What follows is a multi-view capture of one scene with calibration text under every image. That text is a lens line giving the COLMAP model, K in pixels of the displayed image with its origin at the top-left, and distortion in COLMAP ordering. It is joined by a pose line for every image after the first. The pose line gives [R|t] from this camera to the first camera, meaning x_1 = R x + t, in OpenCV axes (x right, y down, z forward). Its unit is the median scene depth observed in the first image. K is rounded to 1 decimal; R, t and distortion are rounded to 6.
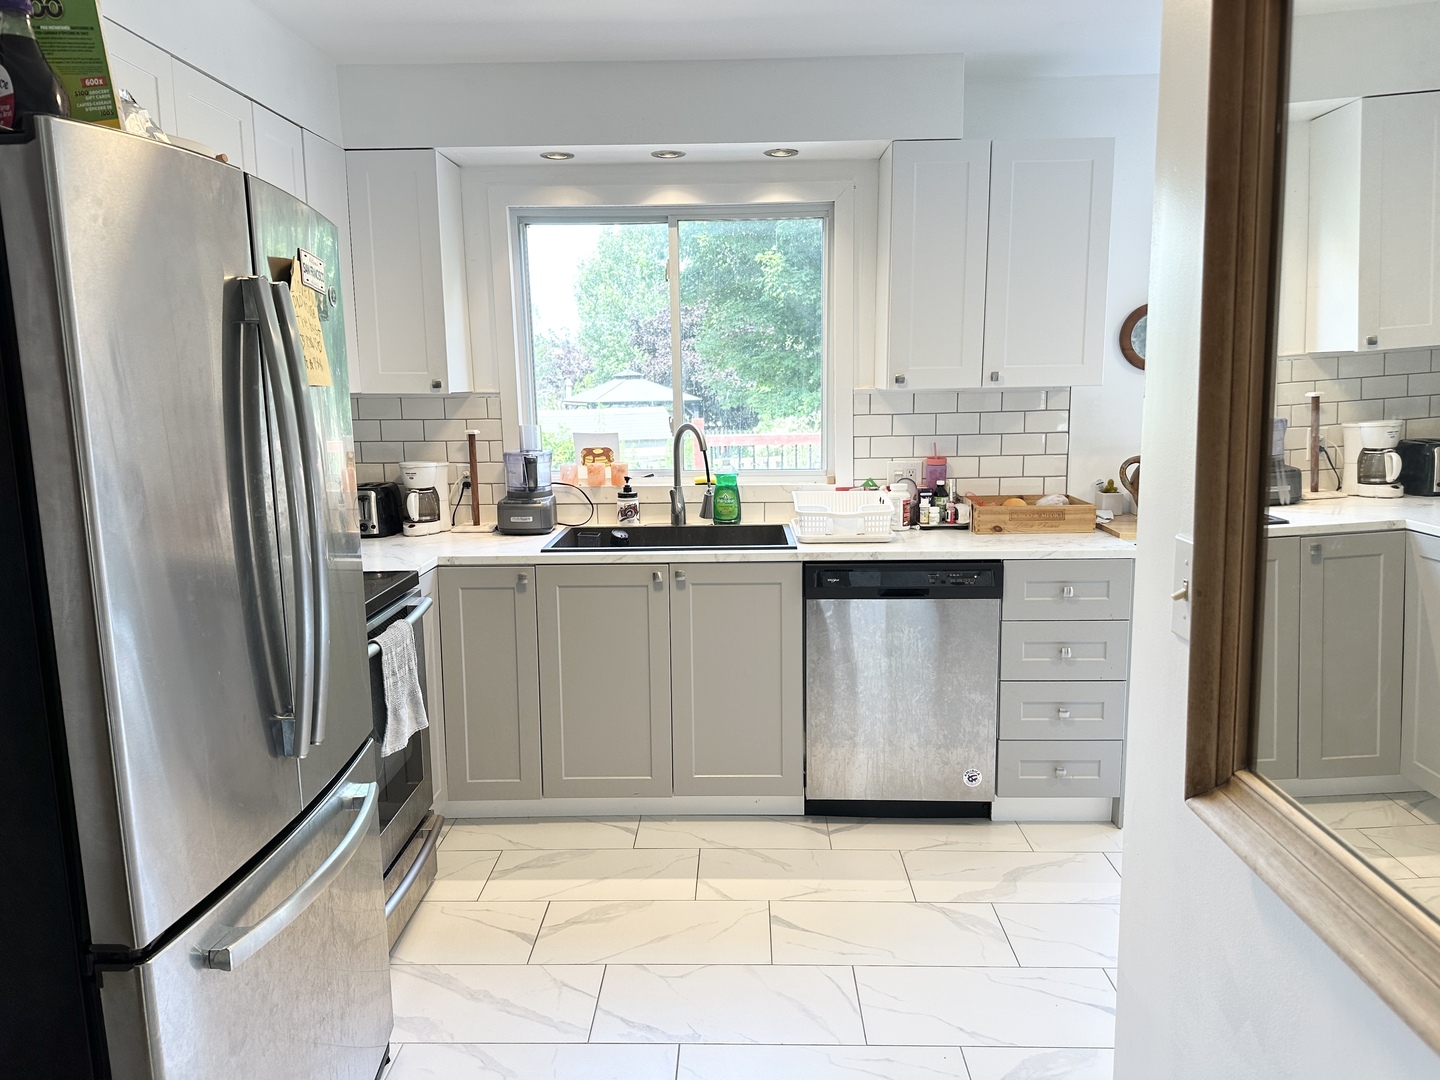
lens RADIAL K [[1010.5, 0, 727.5], [0, 1010.5, 540.1], [0, 0, 1]] dist [0.075506, -0.086271]
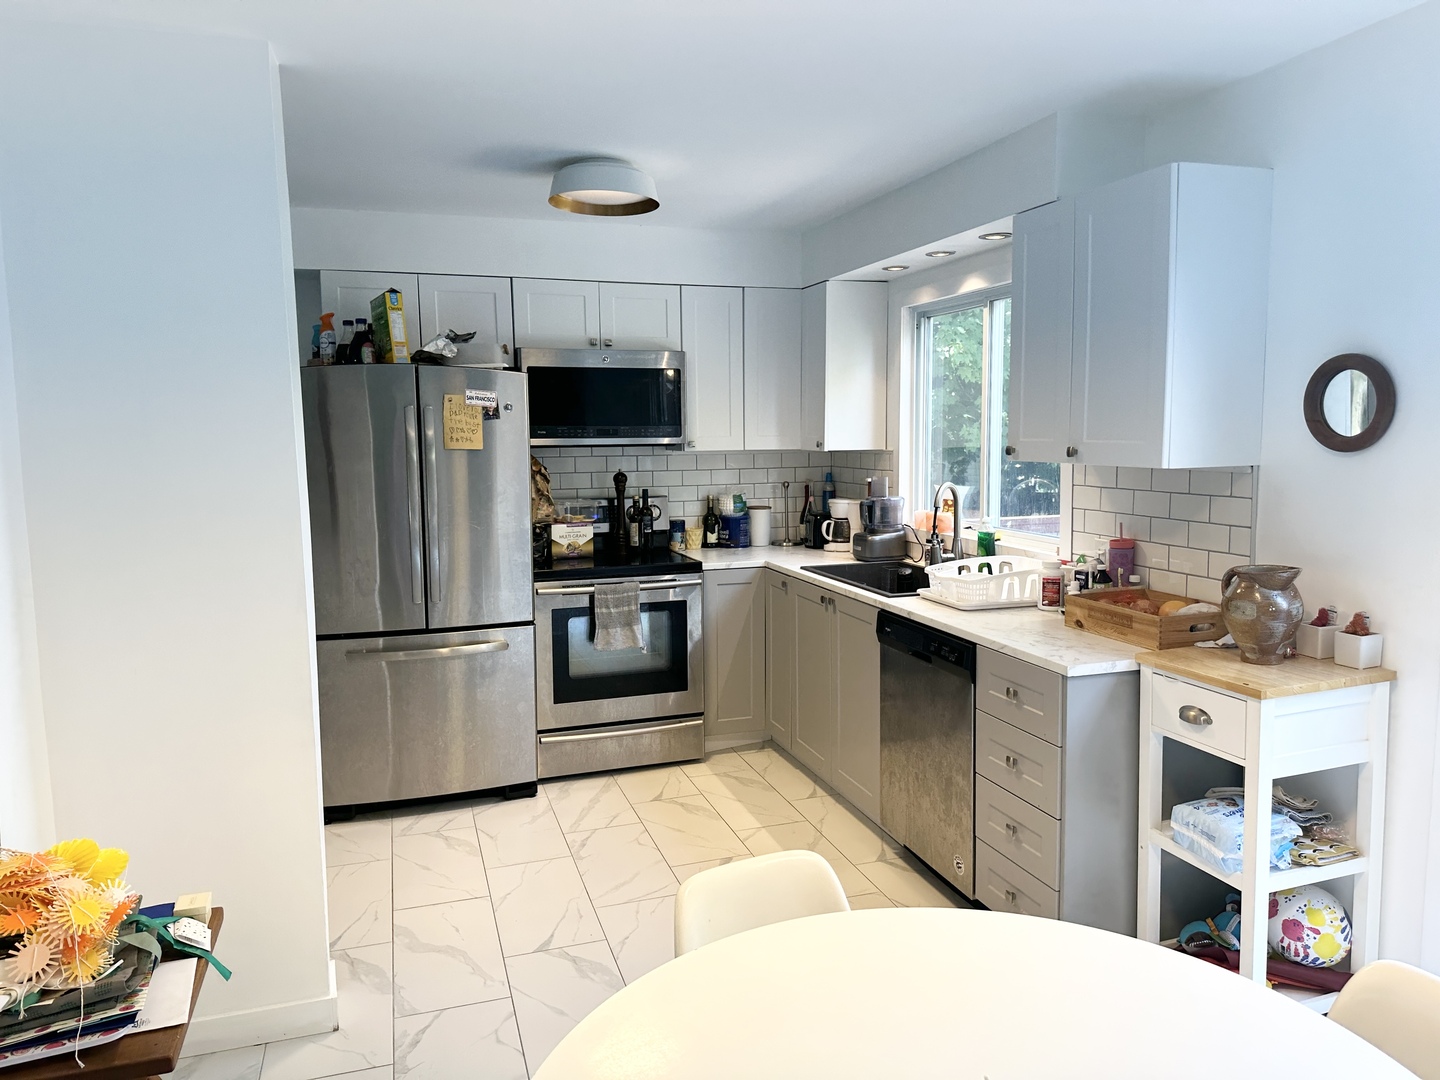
lens RADIAL K [[1010.5, 0, 727.5], [0, 1010.5, 540.1], [0, 0, 1]] dist [0.075506, -0.086271]
pose [[0.332515, 0.116159, -0.935917, 0.989483], [-0.146160, 0.986743, 0.070539, -0.101117], [0.931703, 0.113338, 0.345084, 0.407916]]
